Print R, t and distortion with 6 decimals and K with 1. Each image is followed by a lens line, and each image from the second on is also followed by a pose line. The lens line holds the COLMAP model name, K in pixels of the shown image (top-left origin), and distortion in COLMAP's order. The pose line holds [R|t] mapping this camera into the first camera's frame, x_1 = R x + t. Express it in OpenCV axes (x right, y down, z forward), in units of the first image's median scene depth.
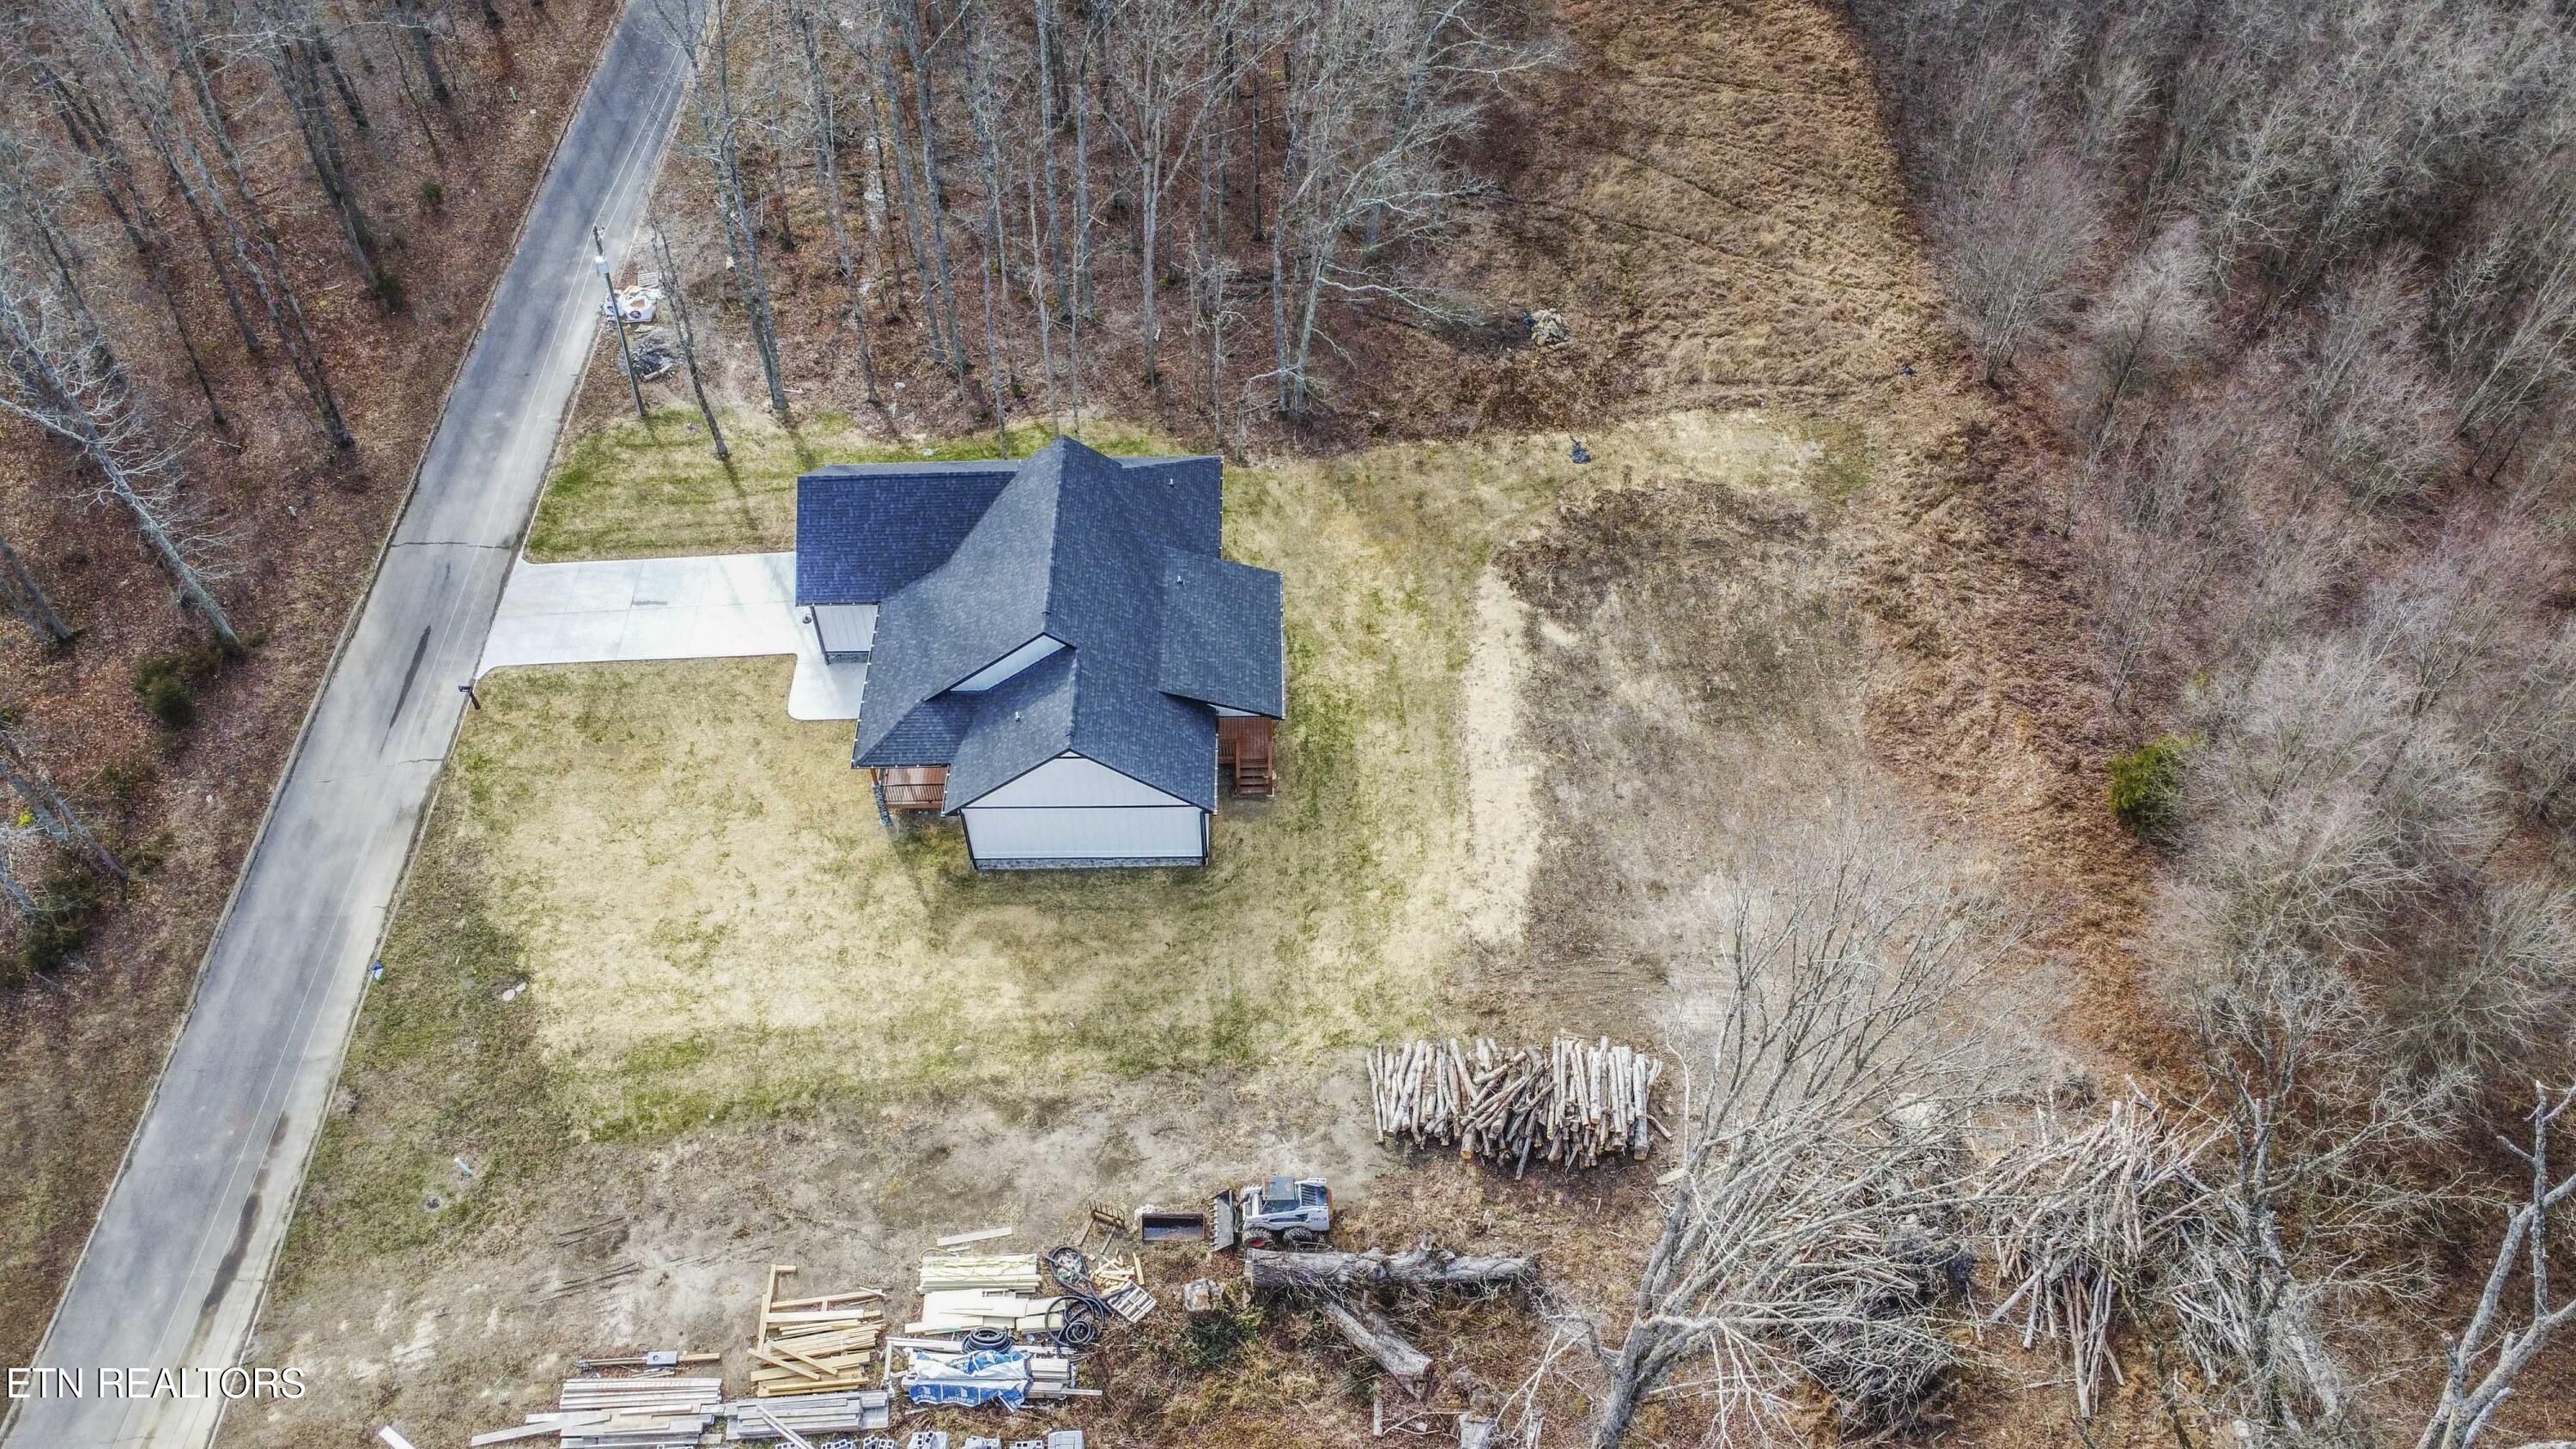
lens RADIAL K [[1901.4, 0, 1292.8], [0, 1901.4, 729.3], [0, 0, 1]] dist [-0.119507, 0.165767]
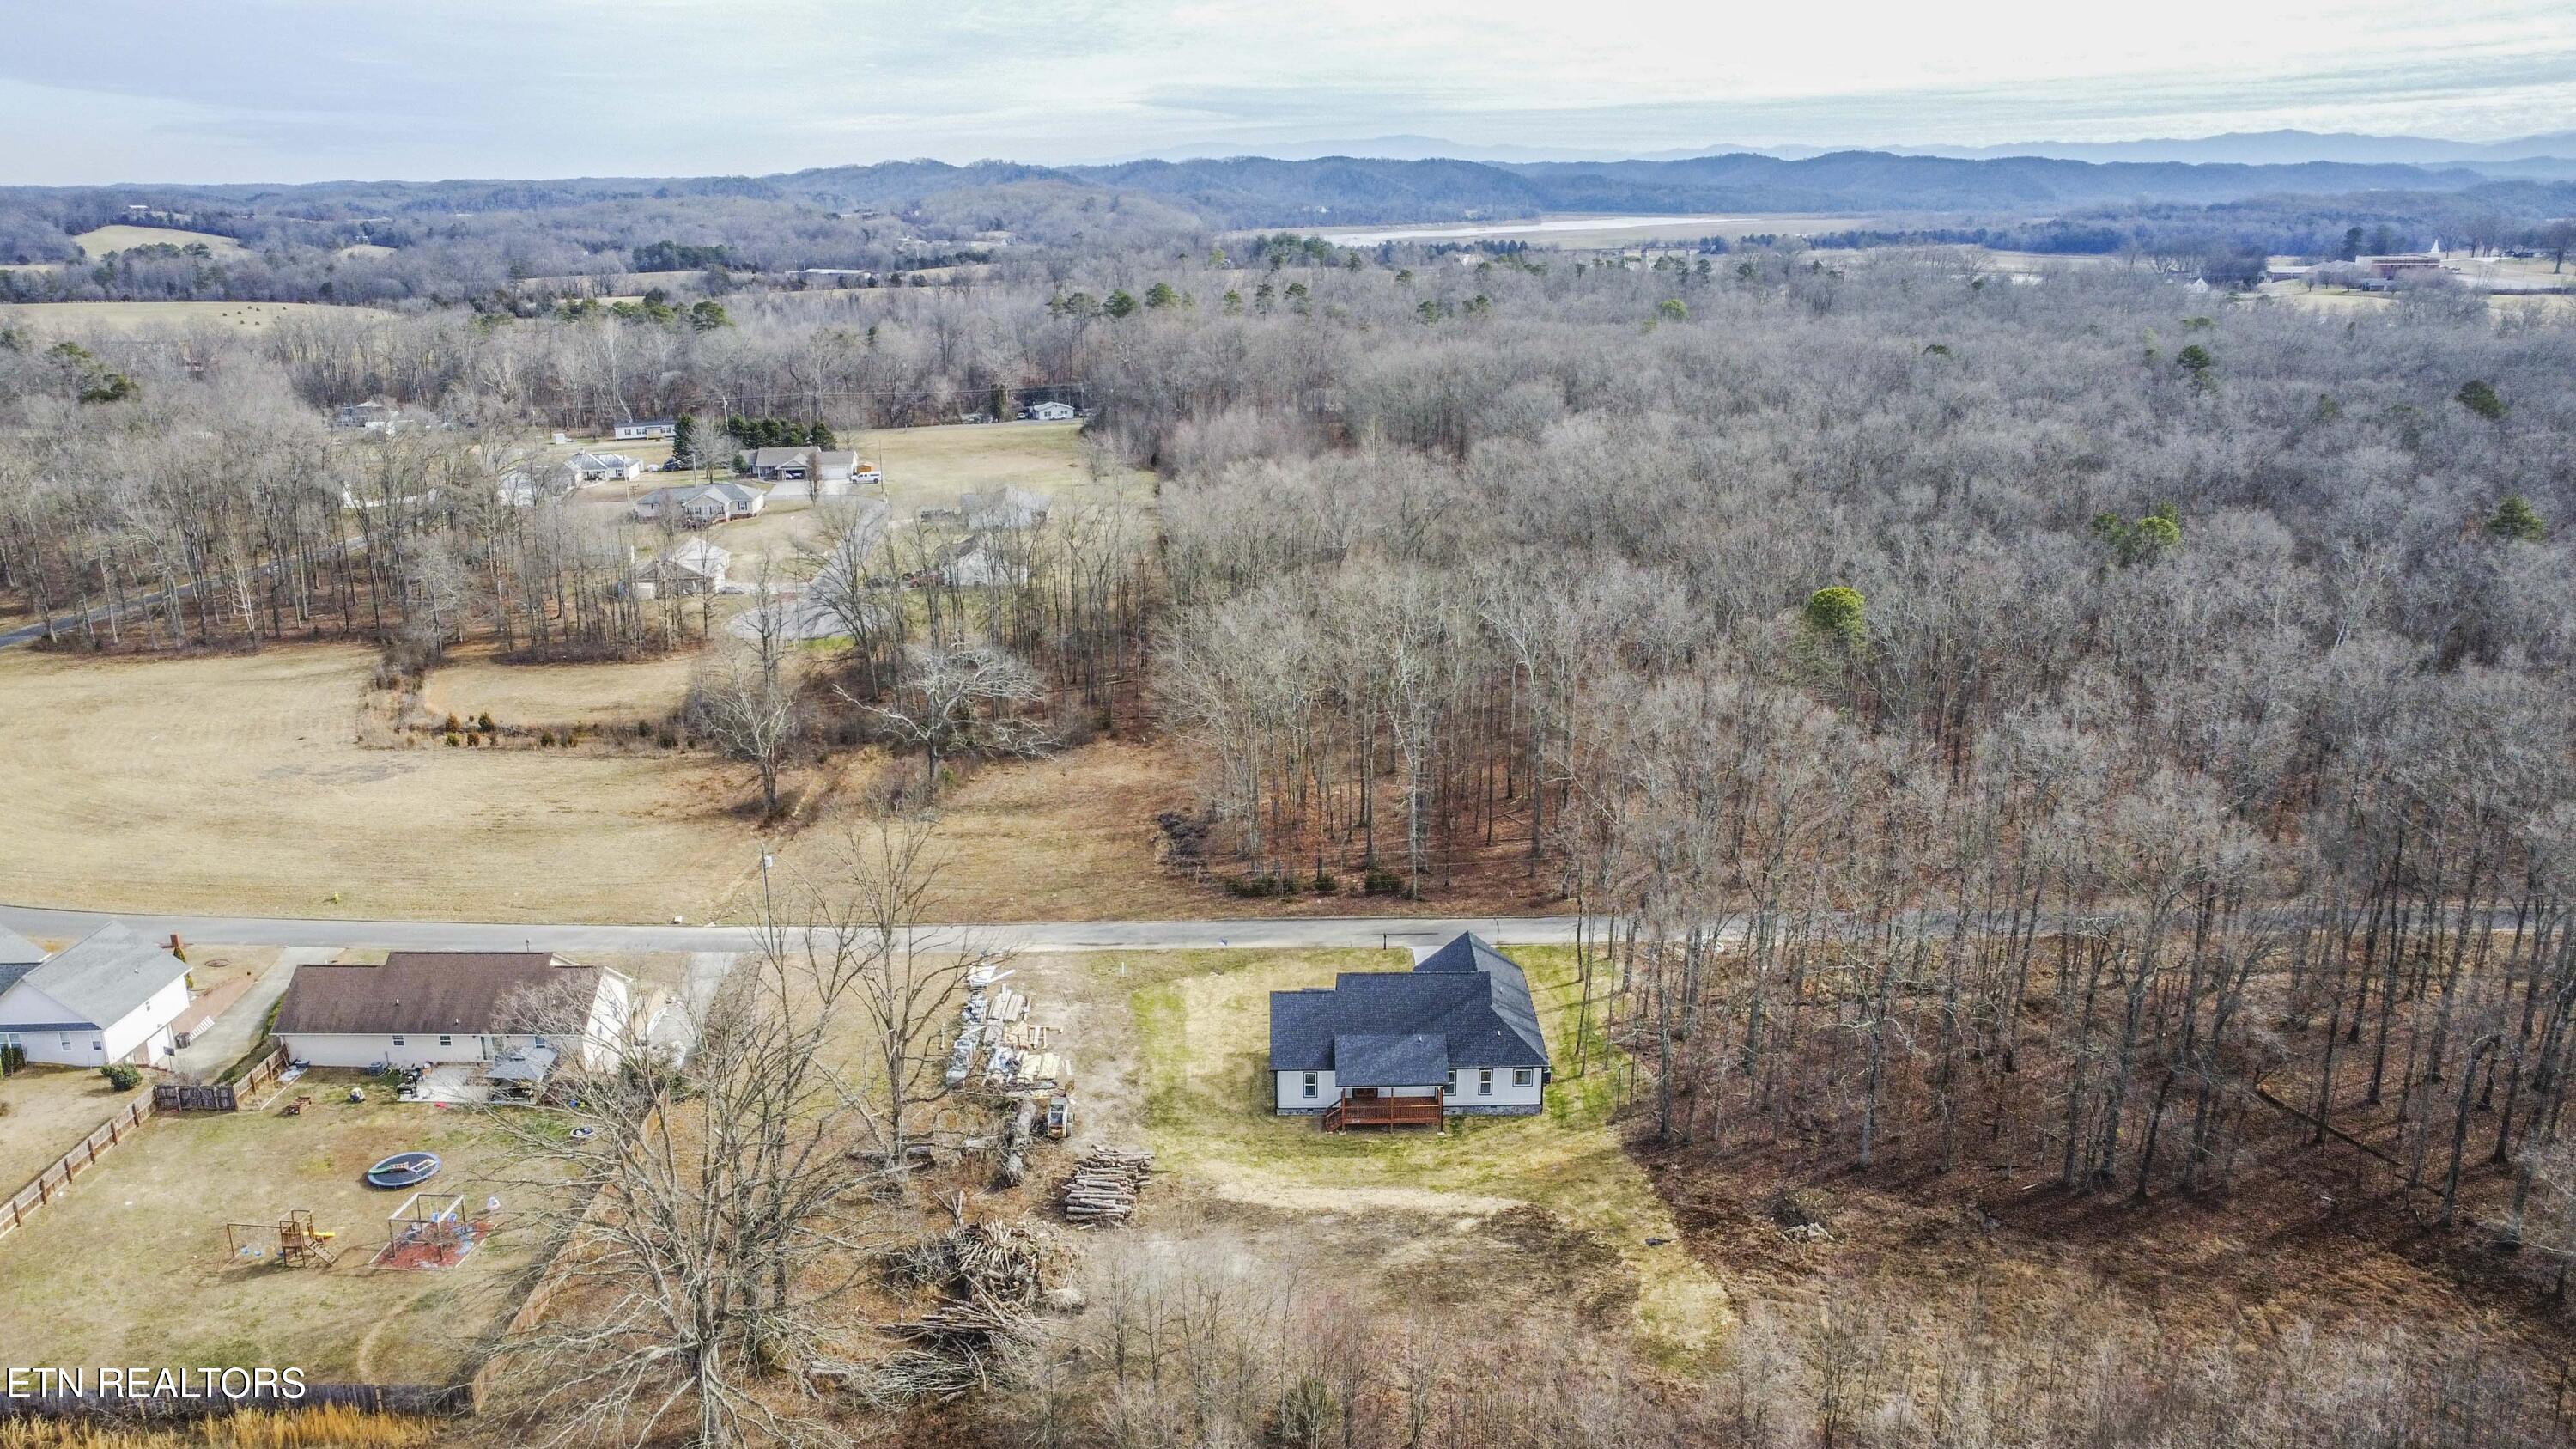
lens RADIAL K [[1901.4, 0, 1280.8], [0, 1901.4, 736.8], [0, 0, 1]] dist [-0.119507, 0.165767]
pose [[-0.011181, 0.282454, -0.959216, 1.564848], [-0.759519, 0.621543, 0.191875, -0.496353], [0.650389, 0.730688, 0.207580, 0.354654]]
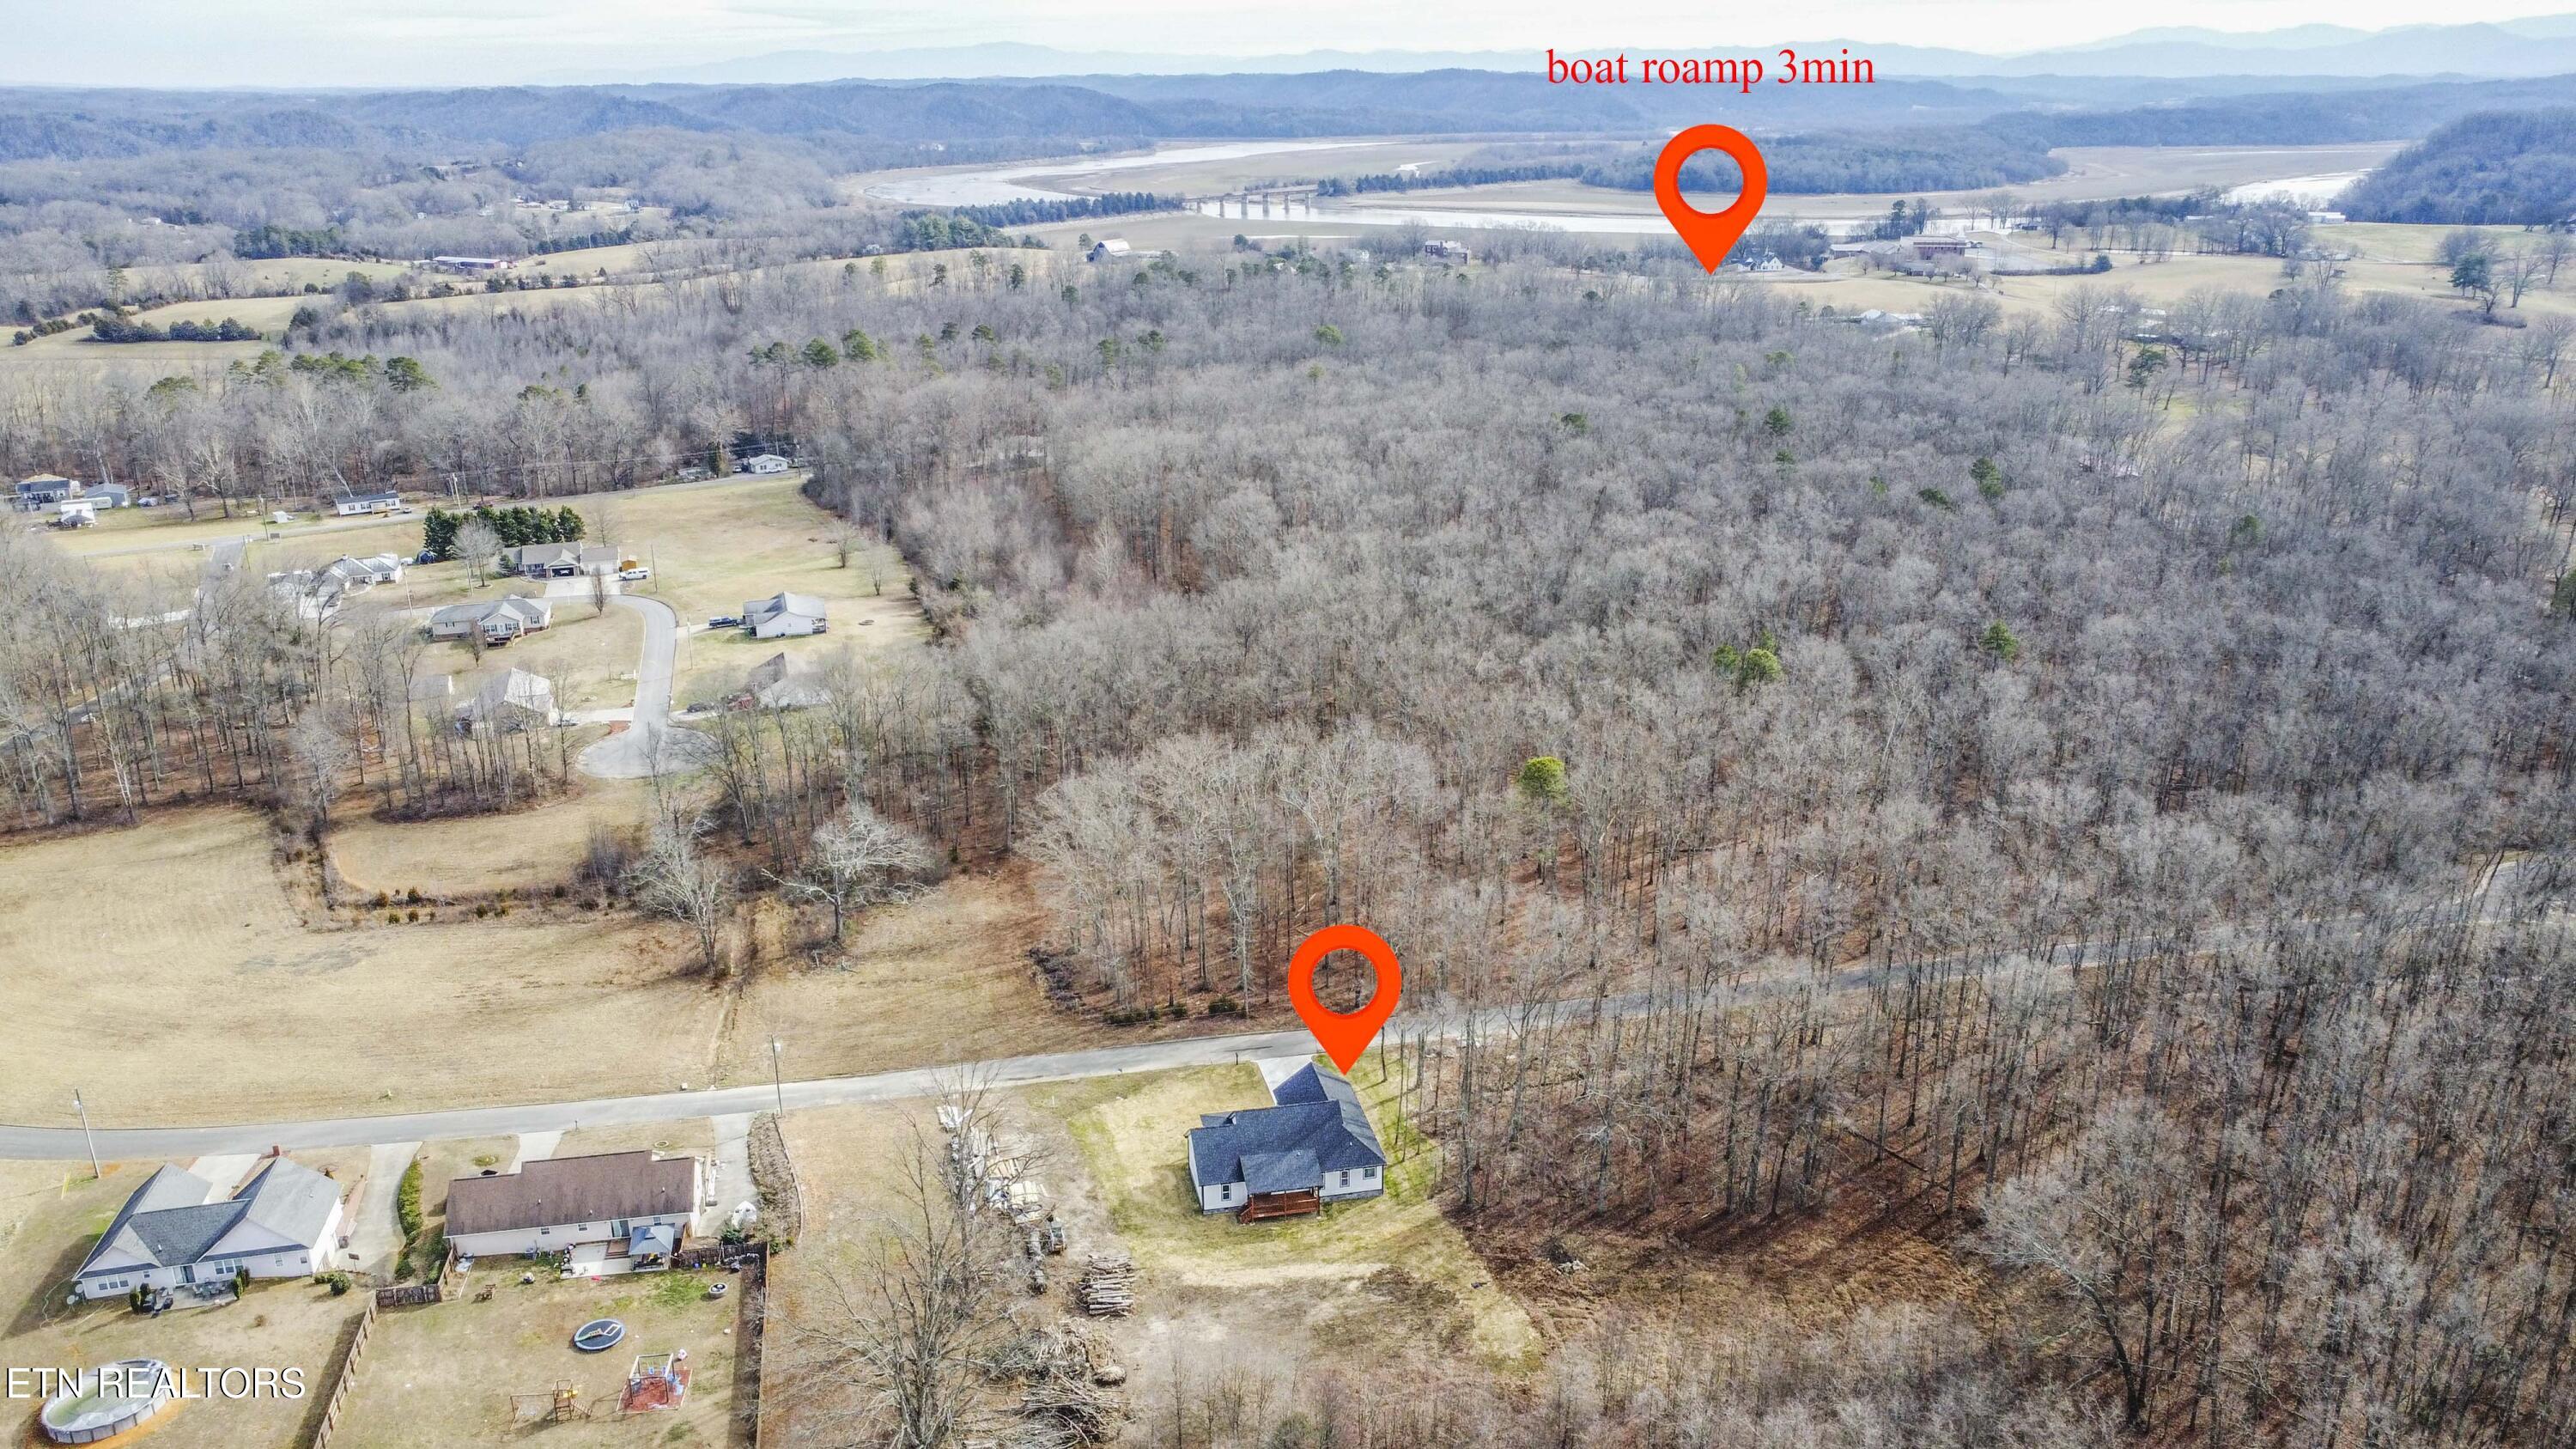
lens RADIAL K [[1901.4, 0, 1288.7], [0, 1901.4, 746.9], [0, 0, 1]] dist [-0.119507, 0.165767]
pose [[0.192745, 0.325472, -0.925698, 2.131573], [-0.747406, 0.659958, 0.076417, -0.627544], [0.635793, 0.677144, 0.370464, -0.316299]]
